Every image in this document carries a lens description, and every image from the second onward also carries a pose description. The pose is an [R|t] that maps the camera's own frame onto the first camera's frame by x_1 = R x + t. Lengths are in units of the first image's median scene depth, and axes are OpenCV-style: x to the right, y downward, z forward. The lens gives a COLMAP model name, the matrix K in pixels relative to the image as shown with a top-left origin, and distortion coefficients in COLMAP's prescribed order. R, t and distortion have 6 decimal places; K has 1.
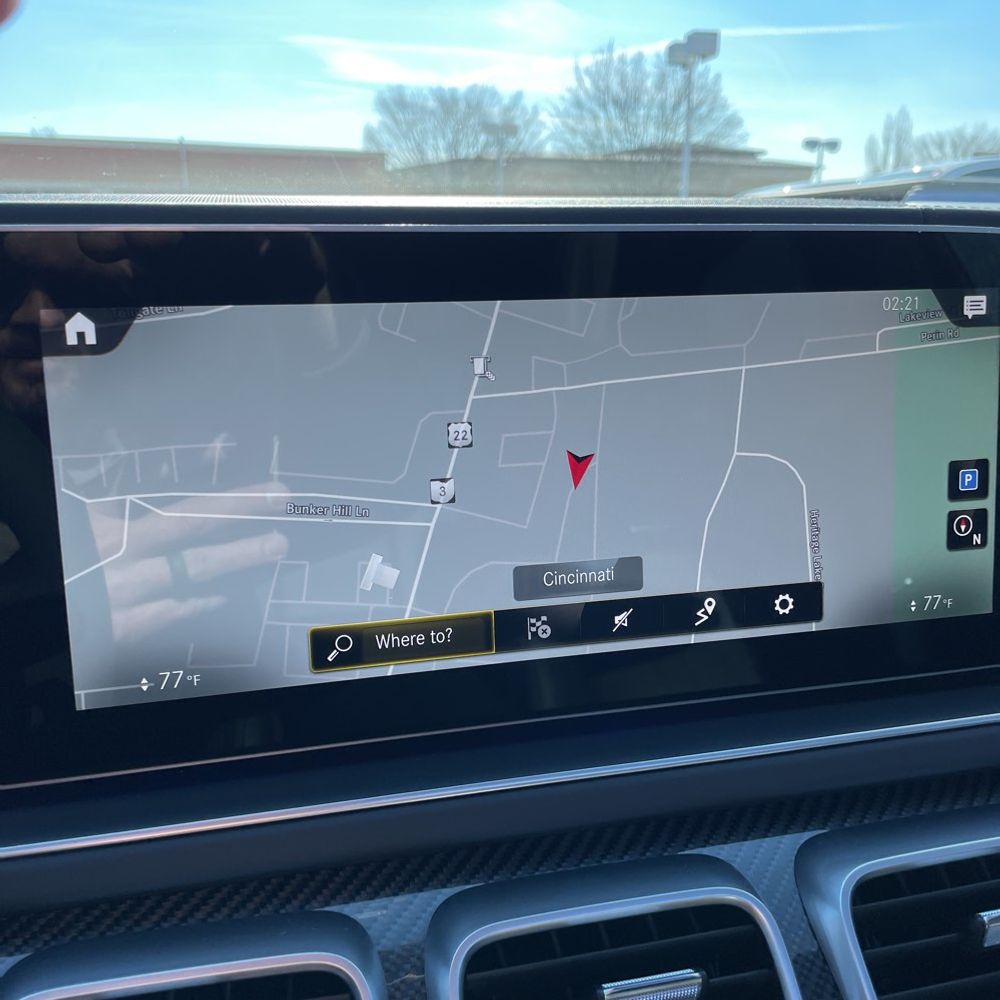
lens RADIAL K [[1008.2, 0, 500.0], [0, 1008.2, 500.0], [0, 0, 1]] dist [0.059912, 0.000930]
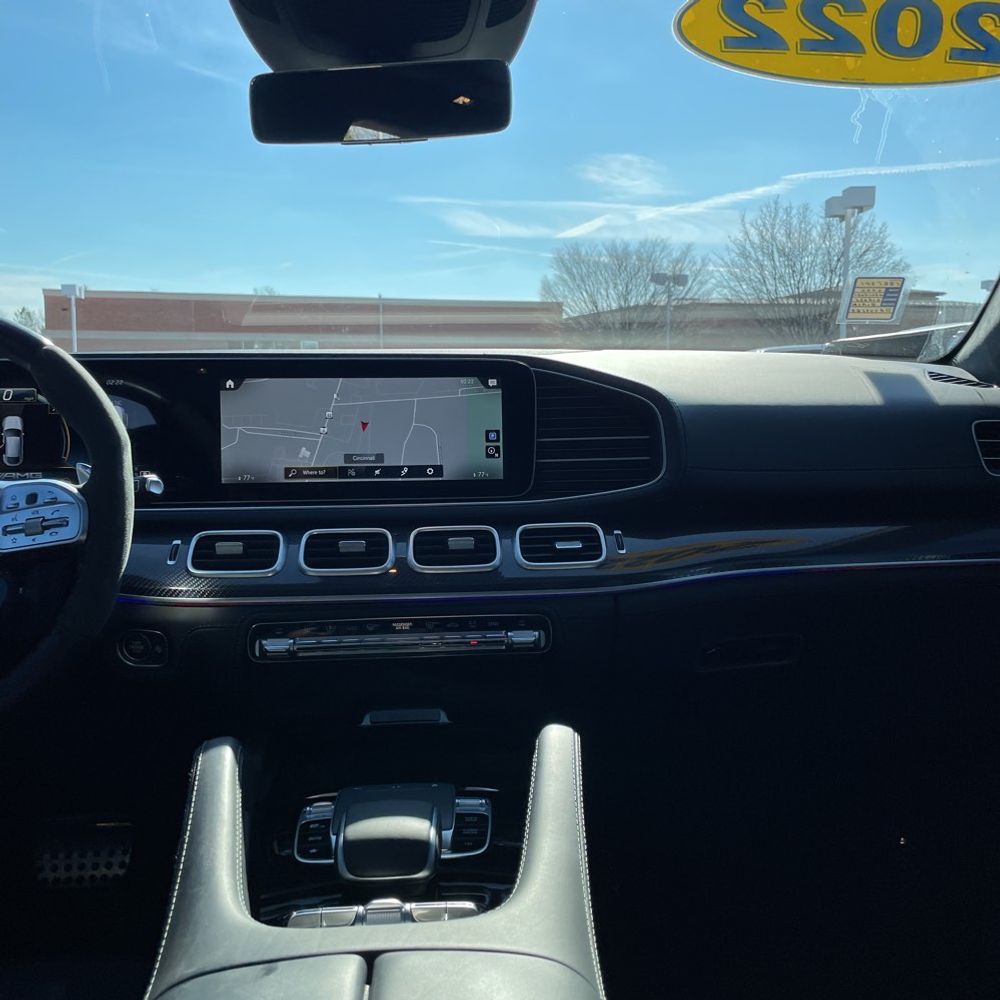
lens RADIAL K [[1002.3, 0, 500.0], [0, 1002.3, 500.0], [0, 0, 1]] dist [0.090857, -0.007067]
pose [[0.984461, 0.019291, -0.174541, 1.053893], [-0.042383, 0.990666, -0.129559, 0.595902], [0.170412, 0.134943, 0.976089, -2.073422]]
